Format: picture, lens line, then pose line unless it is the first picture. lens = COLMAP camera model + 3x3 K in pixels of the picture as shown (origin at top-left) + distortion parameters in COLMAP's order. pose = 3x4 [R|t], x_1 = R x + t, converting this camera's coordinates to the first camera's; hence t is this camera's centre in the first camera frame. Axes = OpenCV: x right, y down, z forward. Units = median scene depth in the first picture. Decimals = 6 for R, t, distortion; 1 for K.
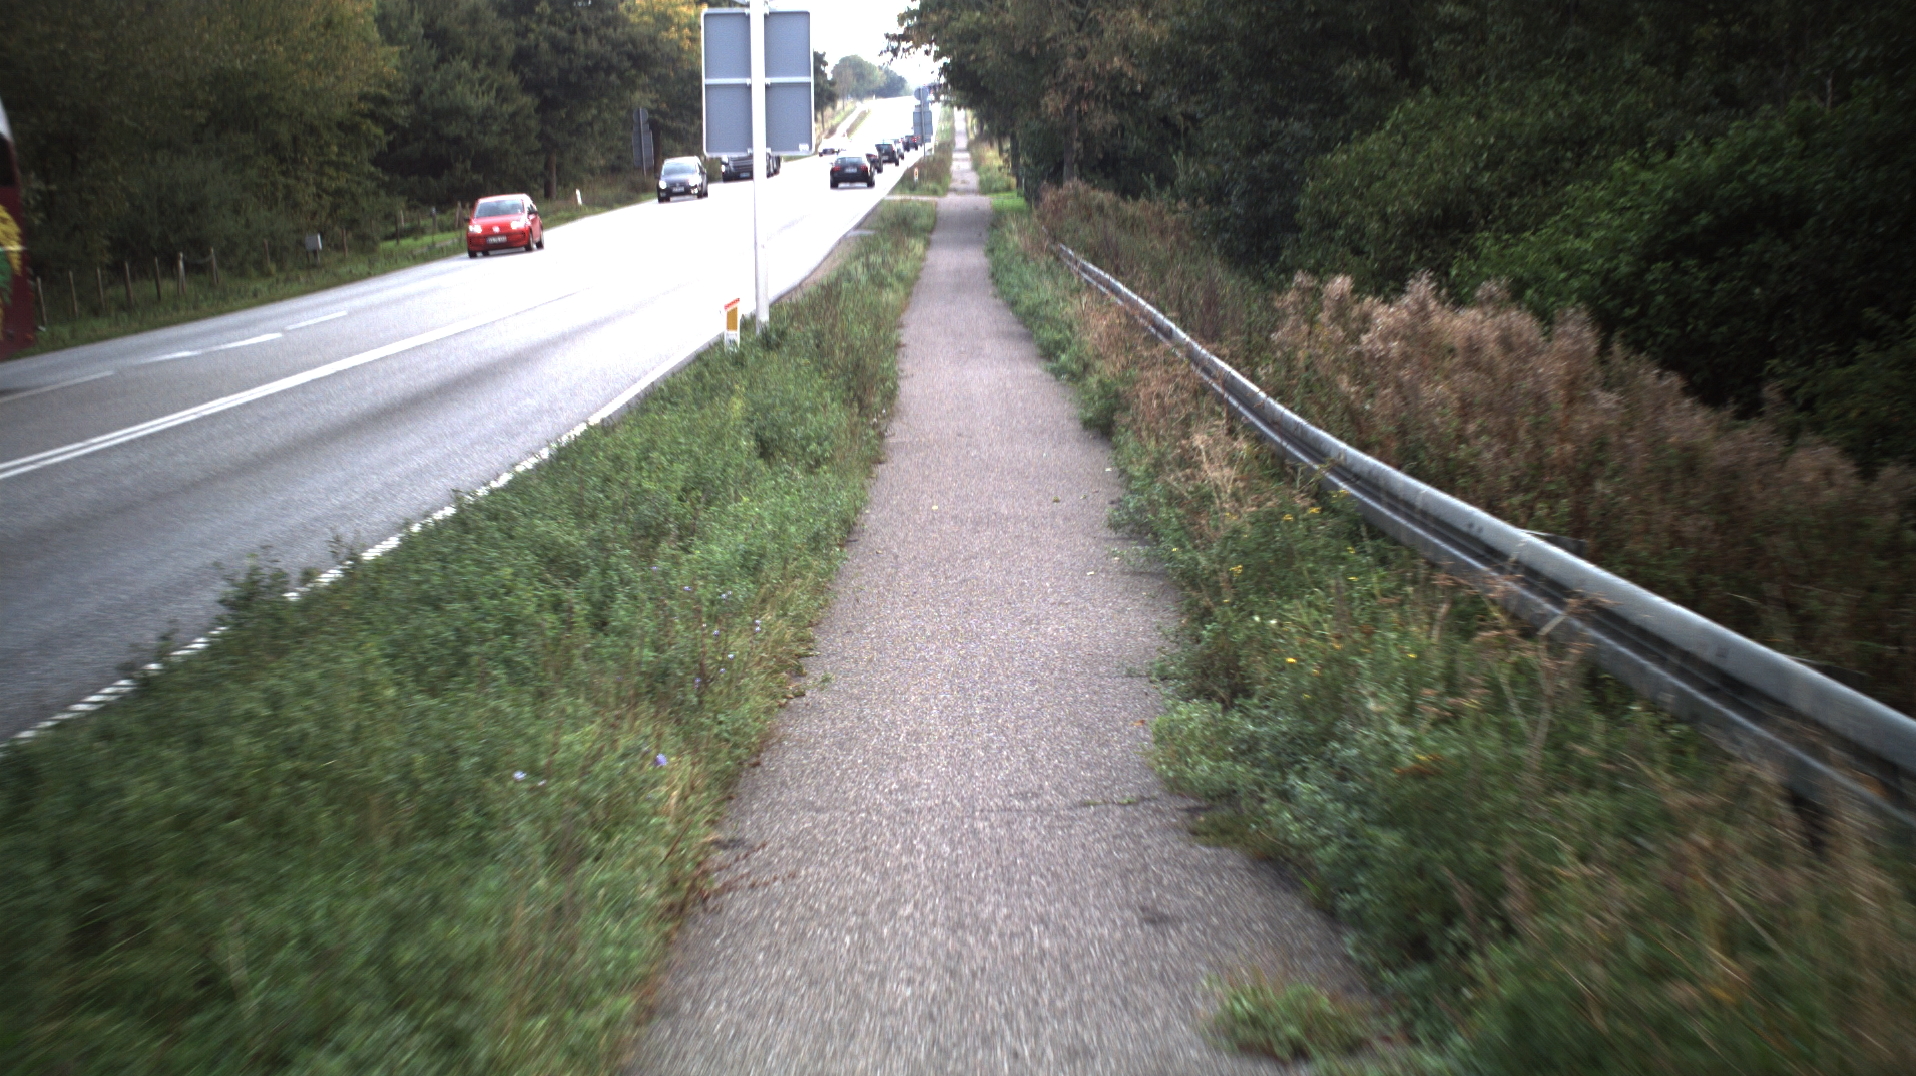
lens RADIAL K [[3622.8, 0, 957.6], [0, 3622.8, 548.4], [0, 0, 1]] dist [-0.224511, 0.000000]
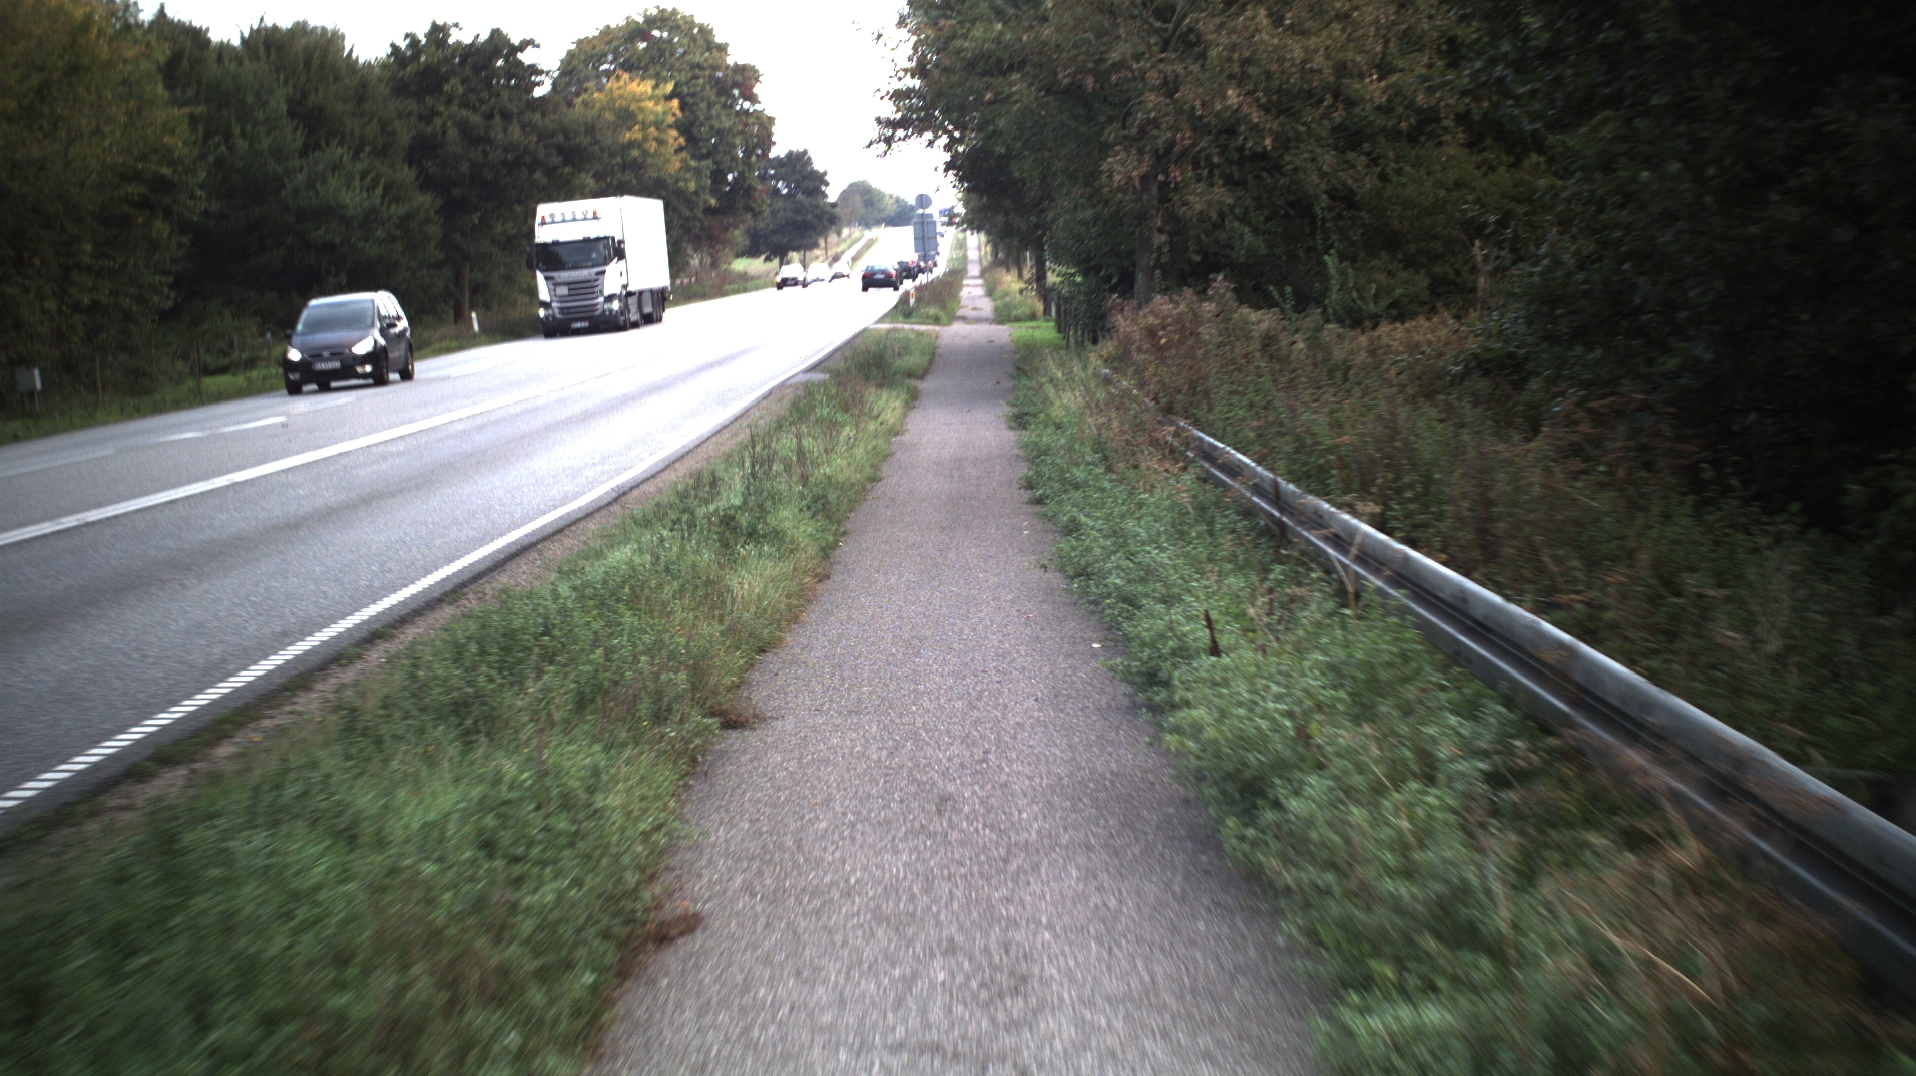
lens RADIAL K [[3622.8, 0, 945.1], [0, 3622.8, 532.1], [0, 0, 1]] dist [-0.224511, 0.000000]
pose [[0.999922, 0.010718, -0.006438, 0.001464], [-0.010975, 0.999083, -0.041396, -0.037841], [0.005989, 0.041464, 0.999122, 0.404164]]
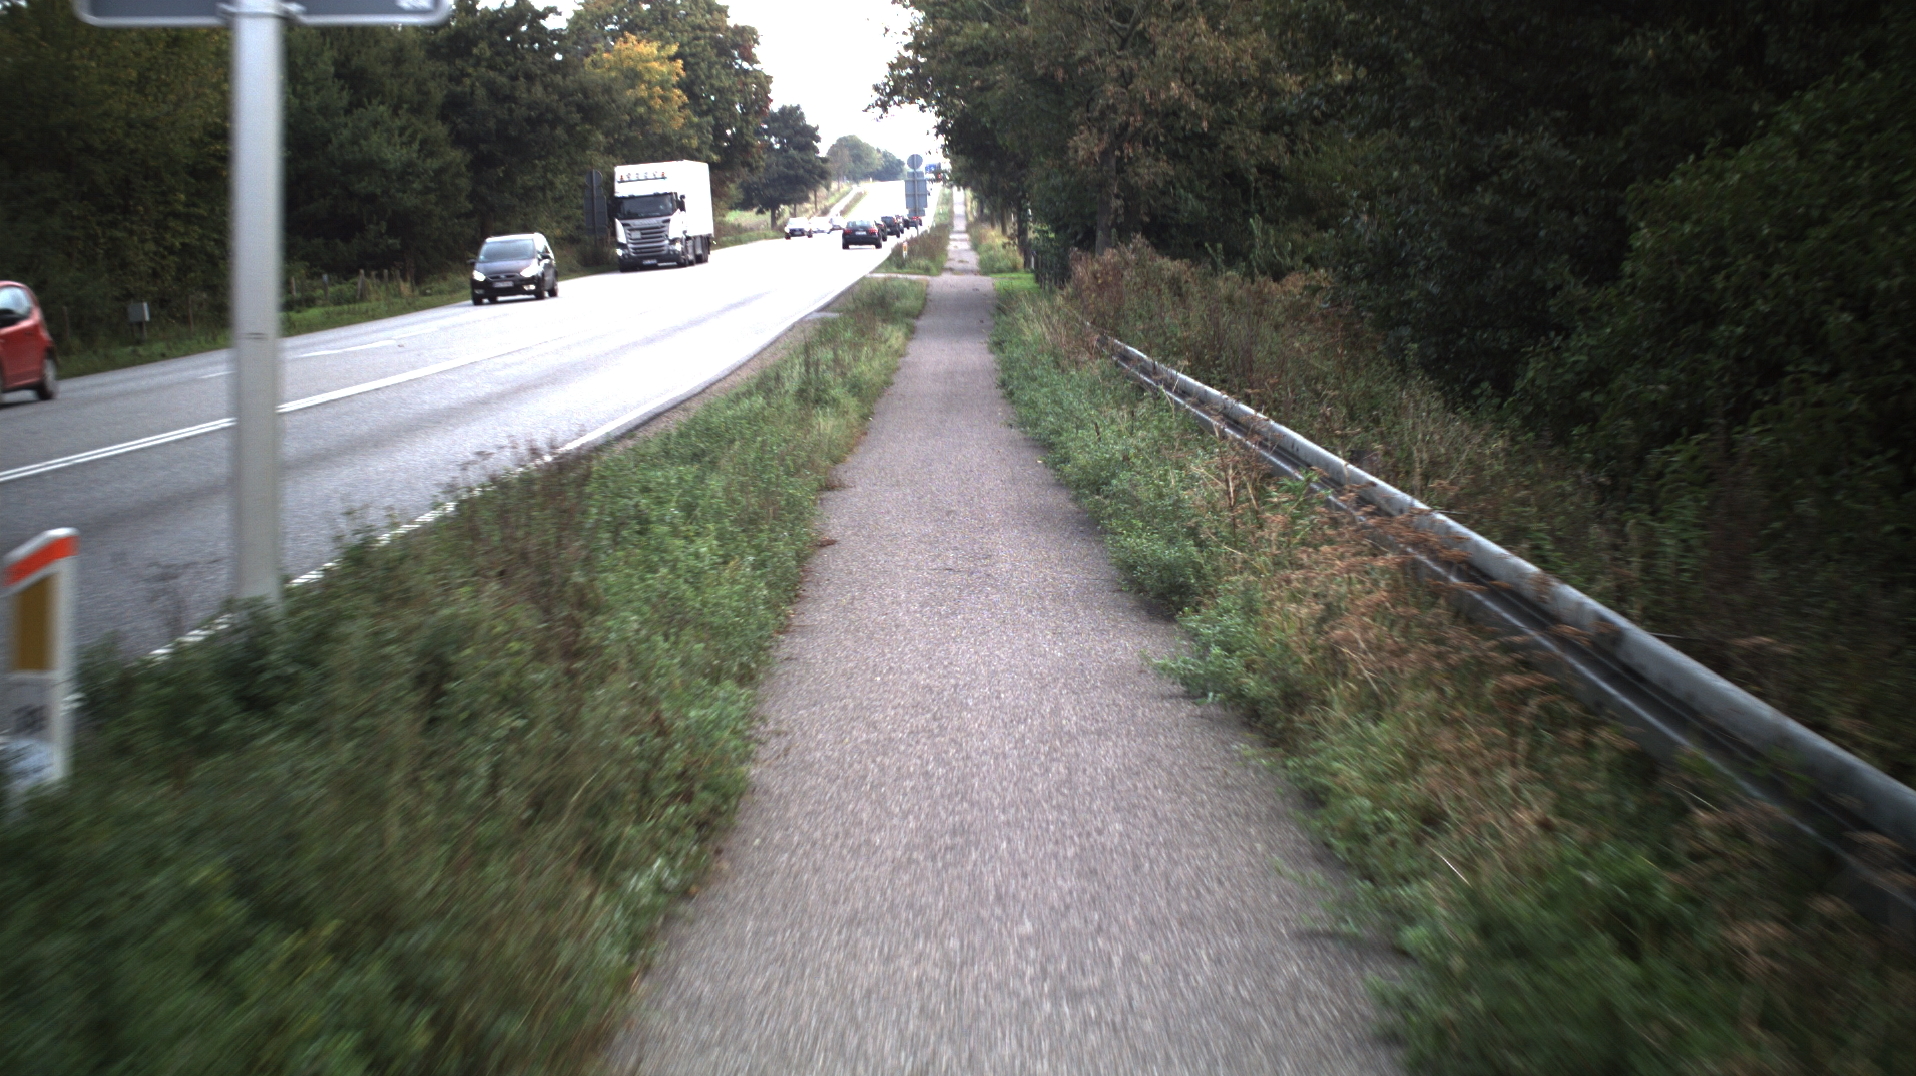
lens RADIAL K [[3622.8, 0, 967.9], [0, 3622.8, 529.7], [0, 0, 1]] dist [-0.224511, 0.000000]
pose [[0.999734, 0.022513, 0.005053, 0.000574], [-0.022354, 0.999312, -0.029585, -0.023050], [-0.005716, 0.029465, 0.999549, 0.269946]]
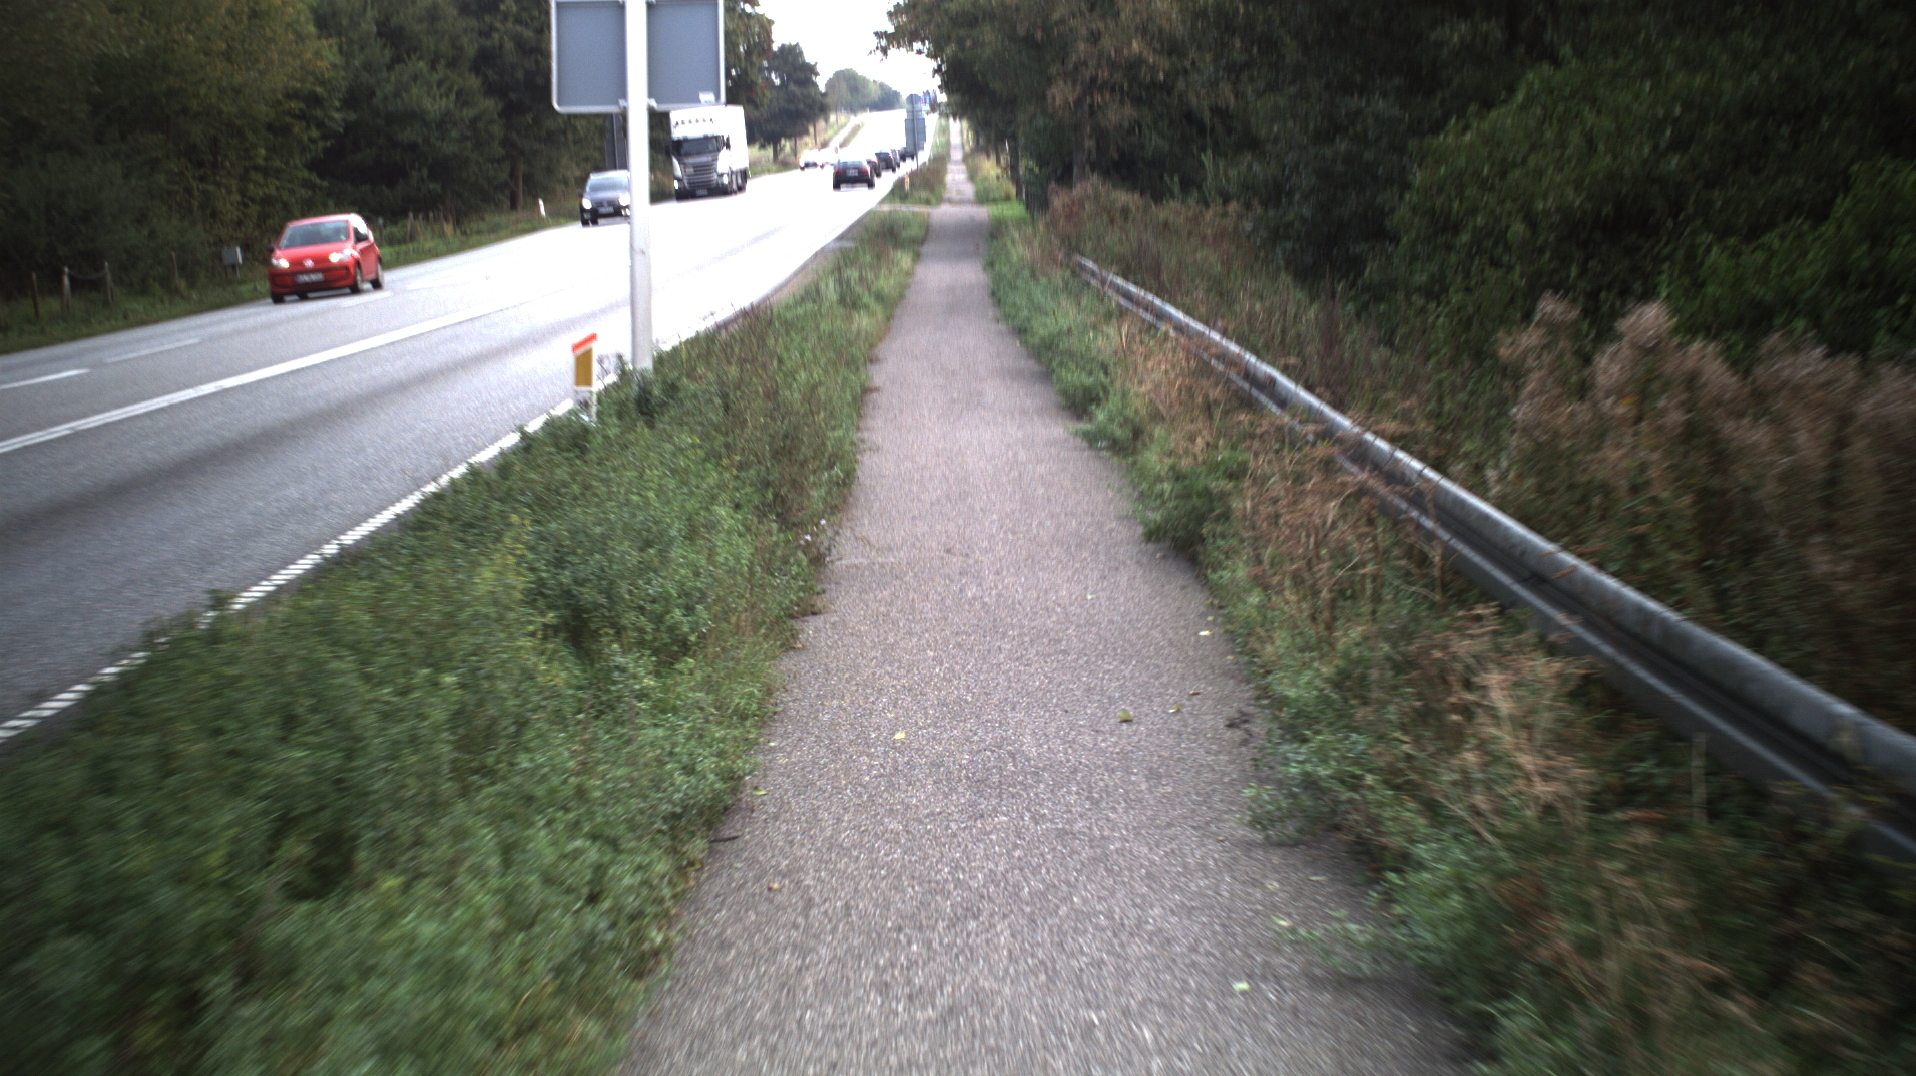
lens RADIAL K [[3622.8, 0, 958.5], [0, 3622.8, 532.8], [0, 0, 1]] dist [-0.224511, 0.000000]
pose [[0.999999, 0.000391, 0.001469, 0.000482], [-0.000378, 0.999961, -0.008848, -0.010591], [-0.001472, 0.008848, 0.999960, 0.135564]]
